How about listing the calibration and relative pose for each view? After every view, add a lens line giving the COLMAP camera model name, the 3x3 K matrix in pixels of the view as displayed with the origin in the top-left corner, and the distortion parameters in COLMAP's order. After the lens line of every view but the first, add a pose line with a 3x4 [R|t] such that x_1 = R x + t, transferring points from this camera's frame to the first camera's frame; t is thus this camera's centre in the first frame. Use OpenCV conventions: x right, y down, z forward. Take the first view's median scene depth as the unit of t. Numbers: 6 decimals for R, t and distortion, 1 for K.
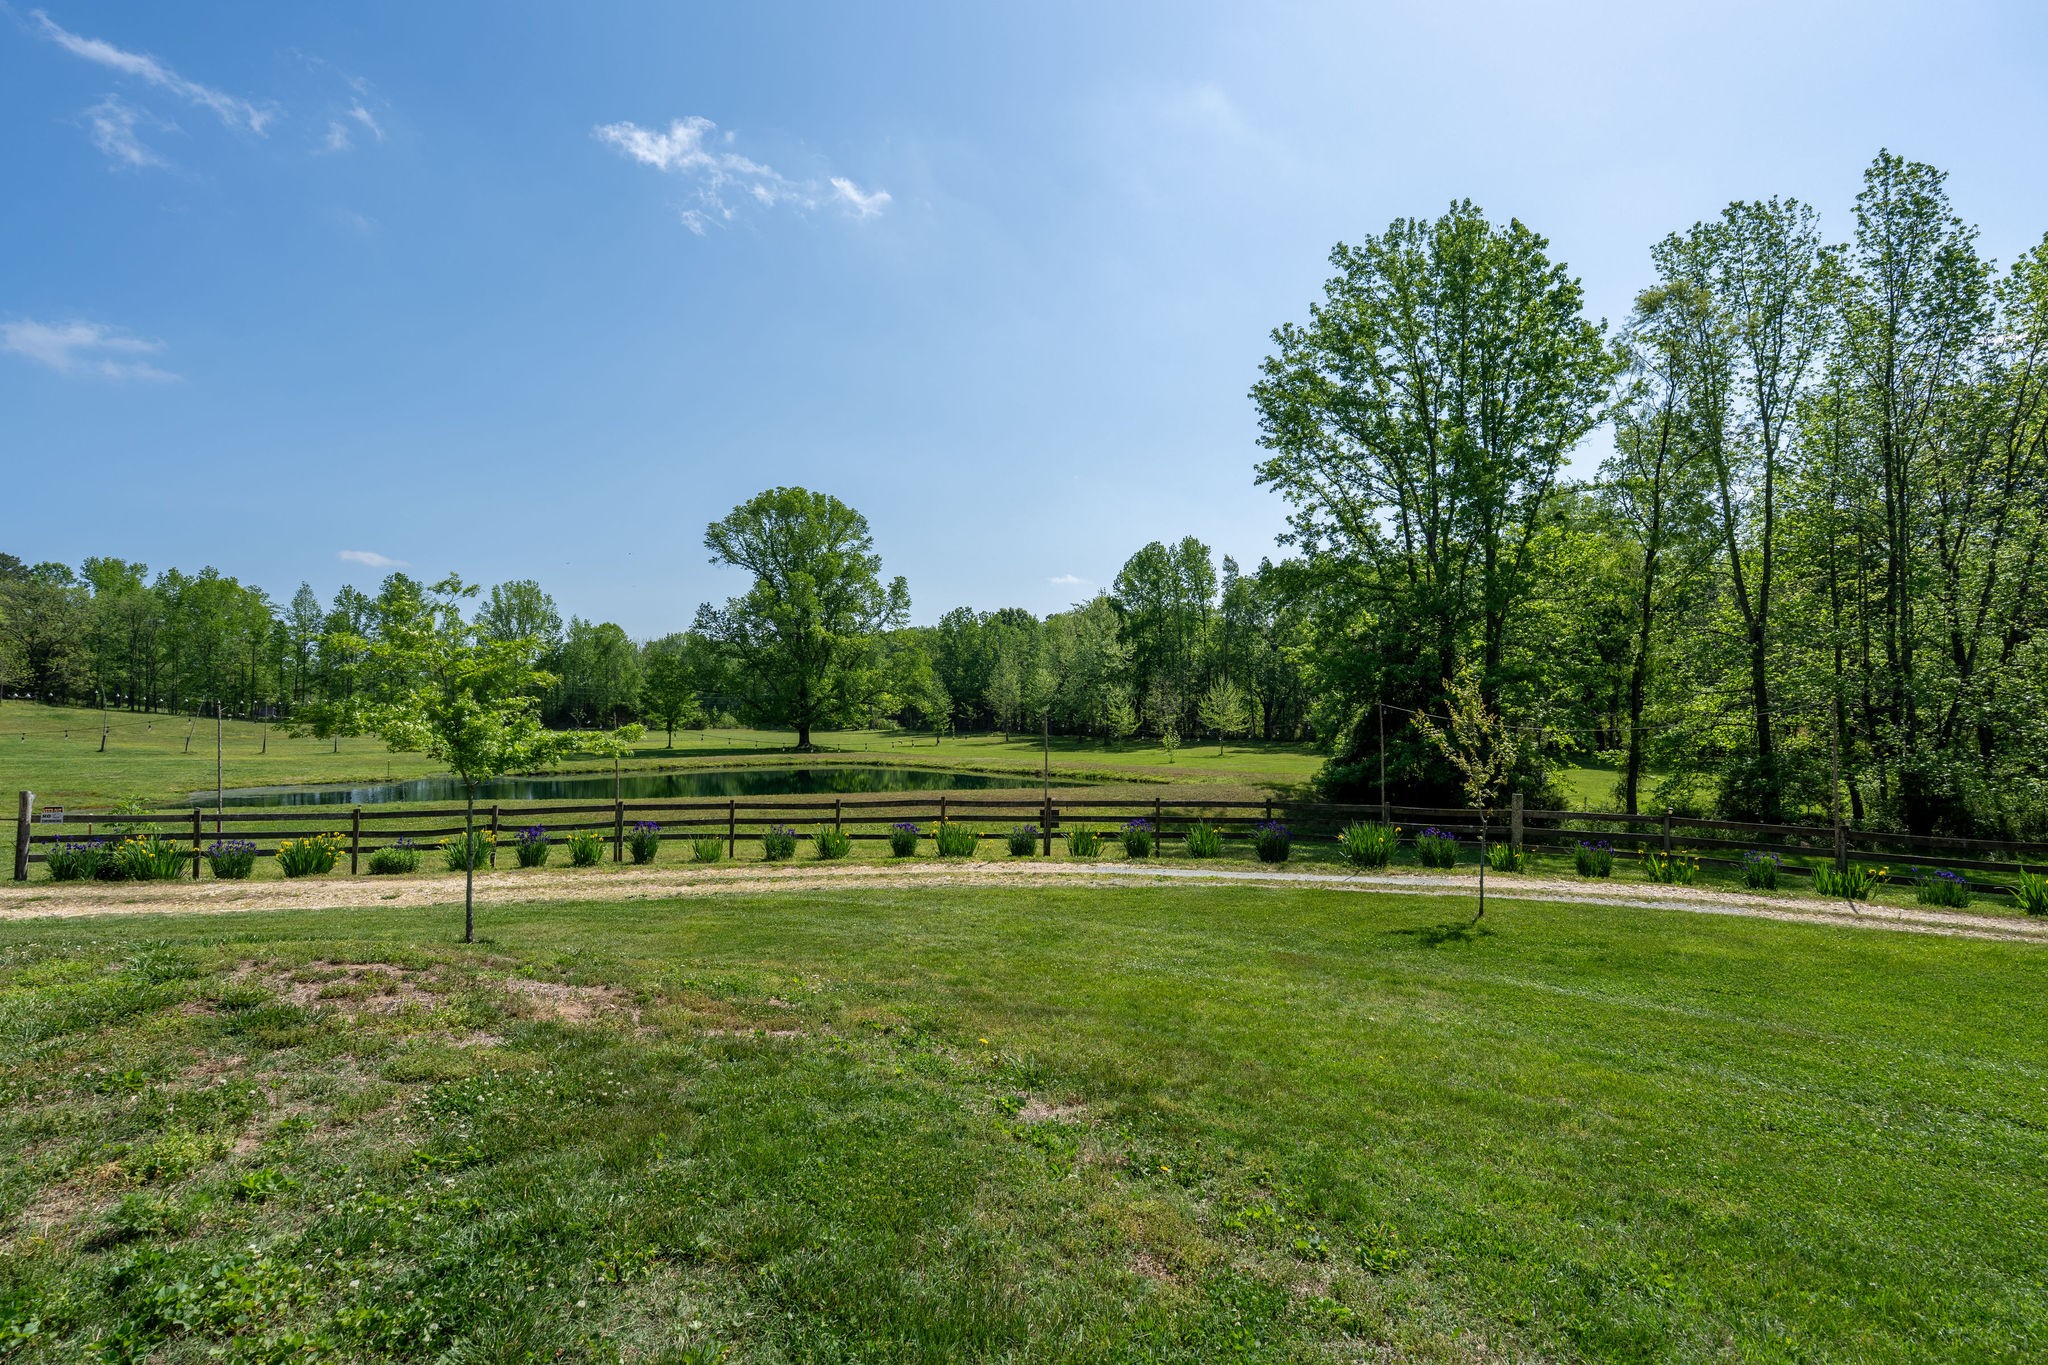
lens RADIAL K [[1582.9, 0, 1024.1], [0, 1582.9, 713.3], [0, 0, 1]] dist [-0.001523, -0.001659]
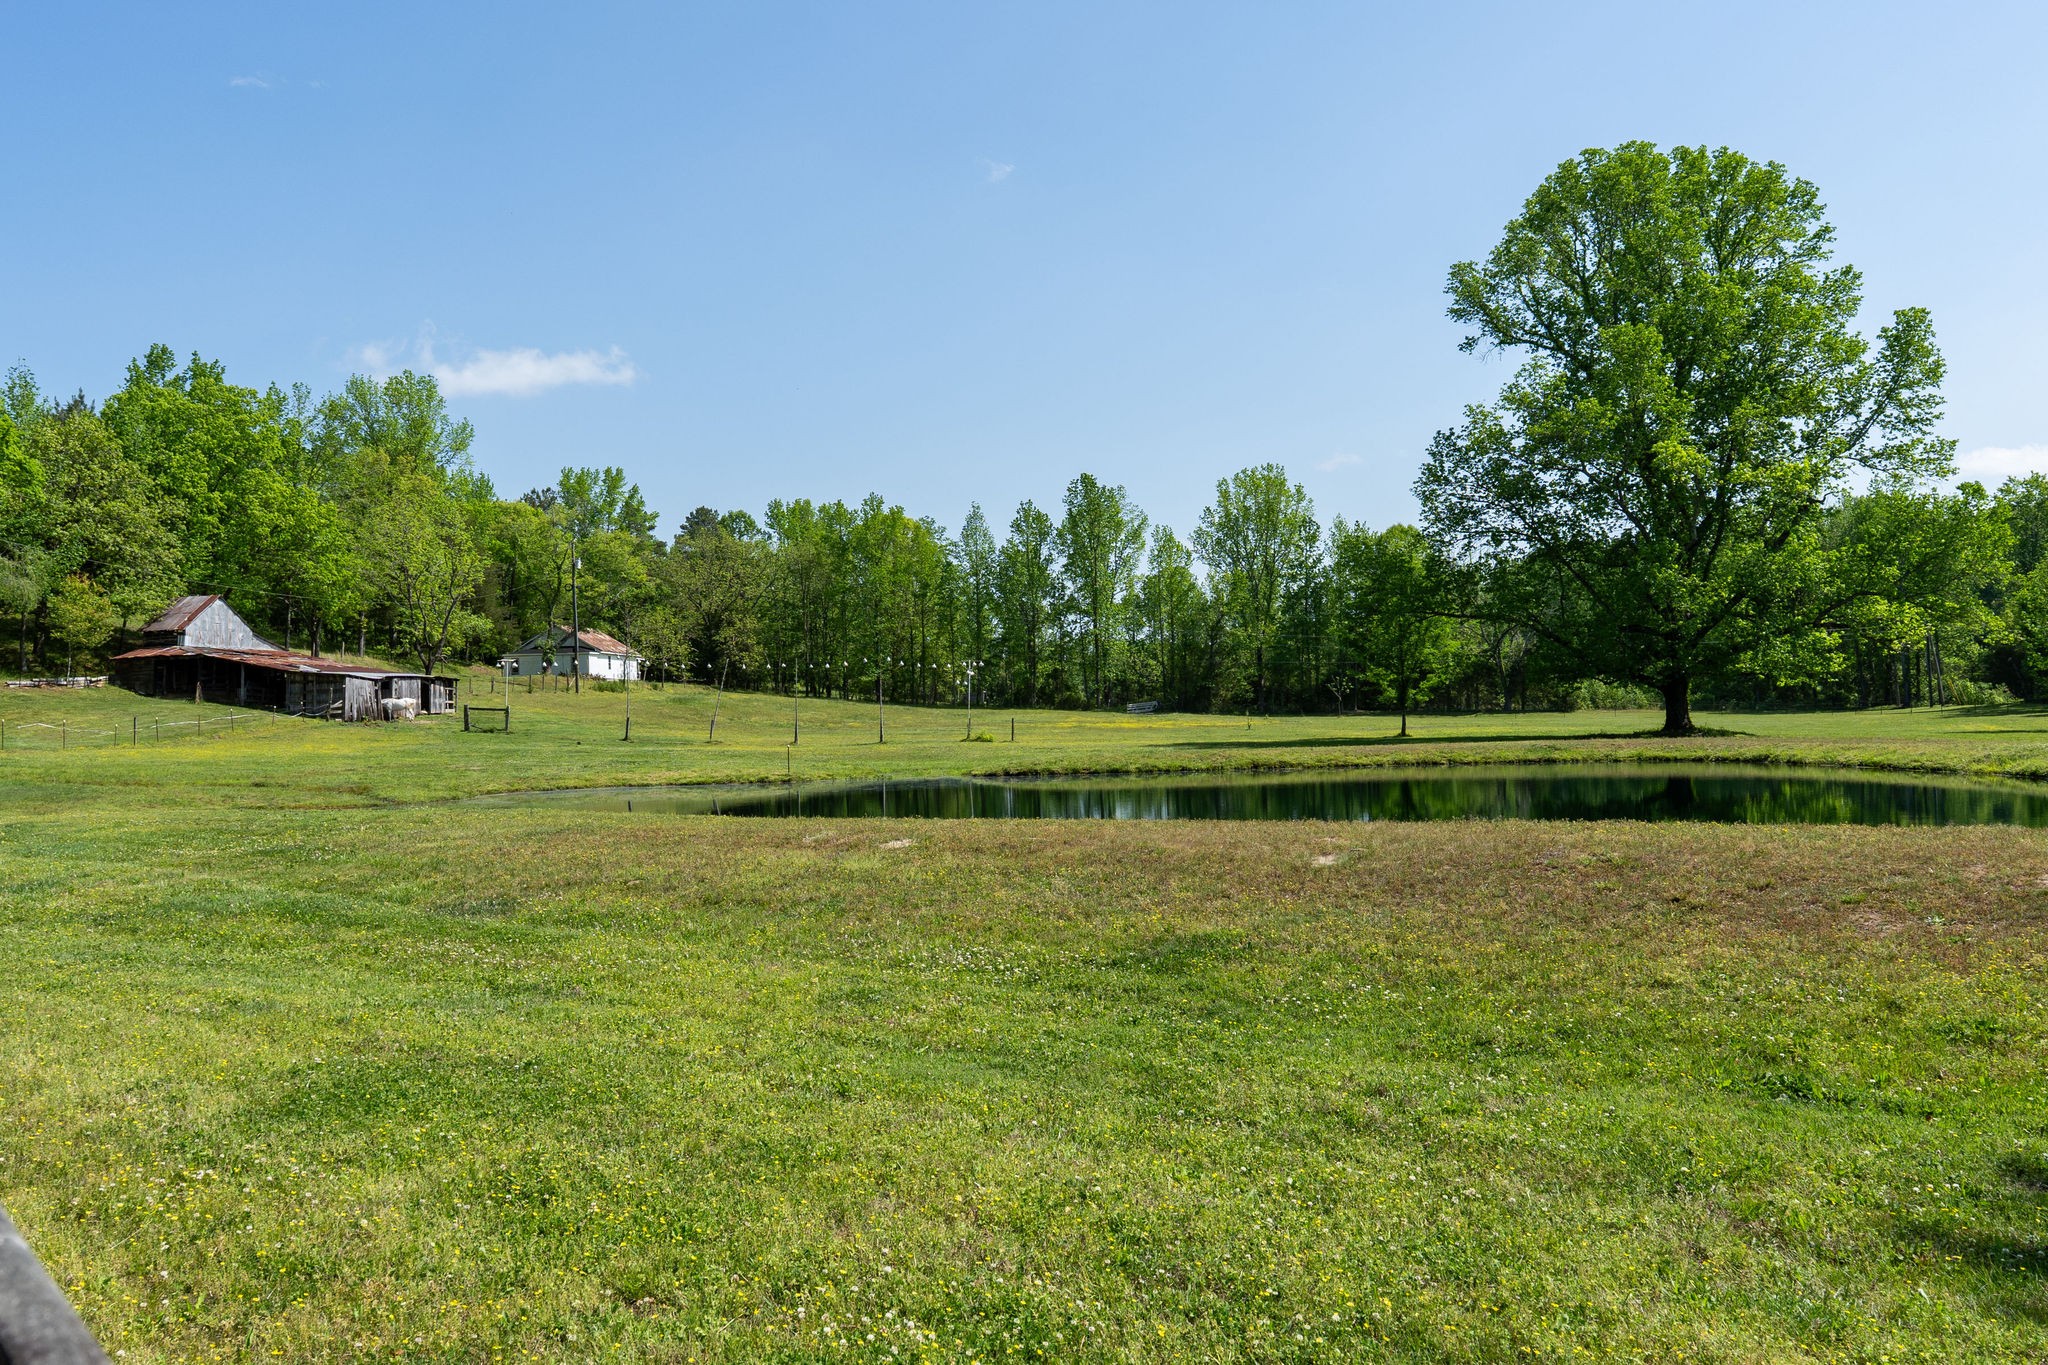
lens RADIAL K [[1582.9, 0, 1024.1], [0, 1582.9, 713.3], [0, 0, 1]] dist [-0.001523, -0.001659]
pose [[0.702017, -0.020235, -0.711873, 0.048366], [-0.000065, 0.999594, -0.028478, 0.028811], [0.712160, 0.020038, 0.701731, 0.555003]]
